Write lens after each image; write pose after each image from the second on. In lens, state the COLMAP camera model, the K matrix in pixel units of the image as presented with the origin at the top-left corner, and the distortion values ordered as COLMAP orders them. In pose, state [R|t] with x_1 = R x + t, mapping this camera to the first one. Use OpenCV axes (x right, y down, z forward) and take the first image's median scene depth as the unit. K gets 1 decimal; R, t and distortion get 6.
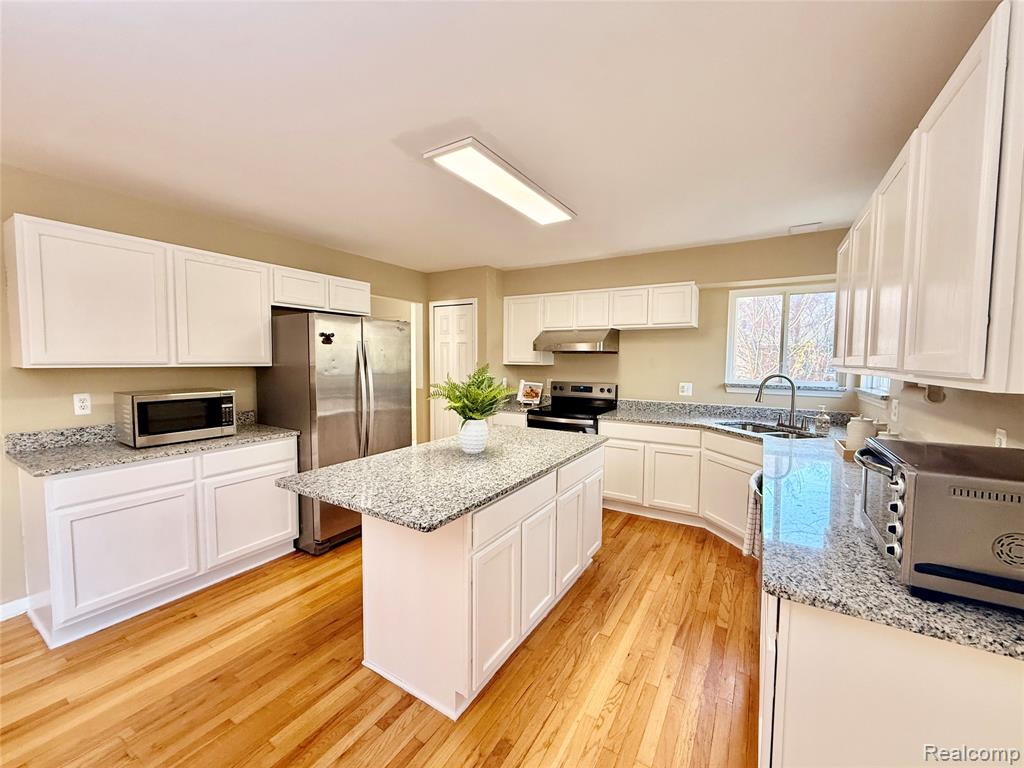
lens RADIAL K [[406.9, 0, 510.4], [0, 406.9, 383.4], [0, 0, 1]] dist [0.000629, -0.000199]
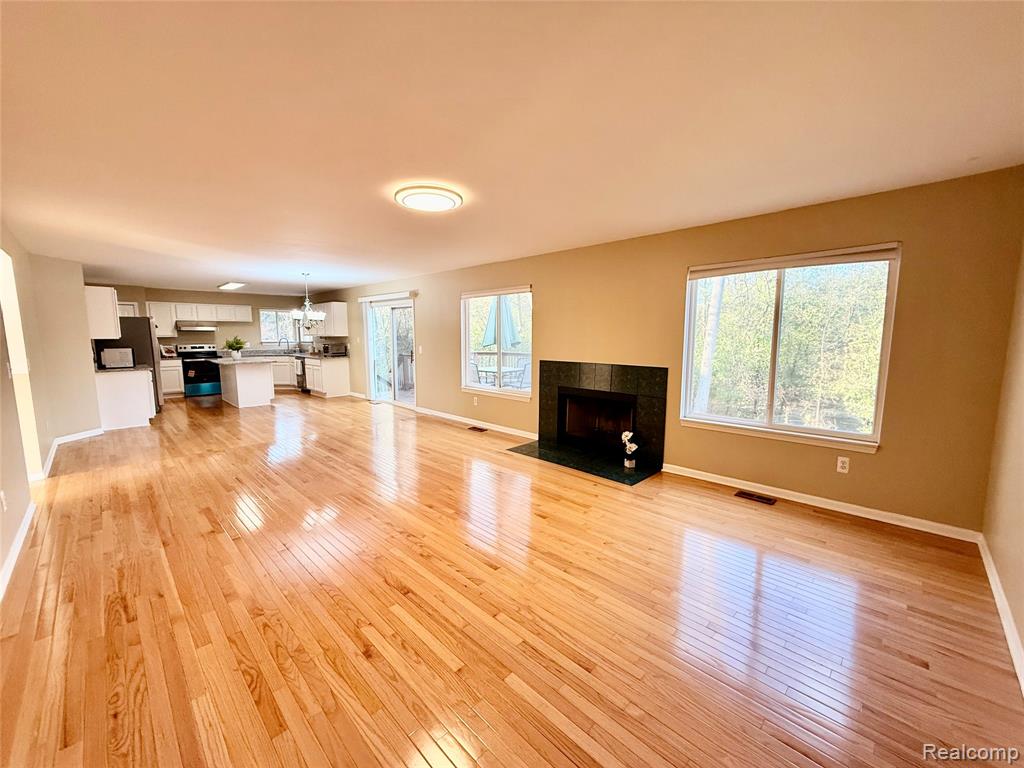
lens RADIAL K [[406.9, 0, 510.4], [0, 406.9, 383.4], [0, 0, 1]] dist [0.000629, -0.000199]
pose [[0.221719, -0.125763, 0.966967, -1.881287], [0.061043, 0.991493, 0.114956, 0.065468], [-0.973198, 0.033538, 0.227509, -1.351032]]
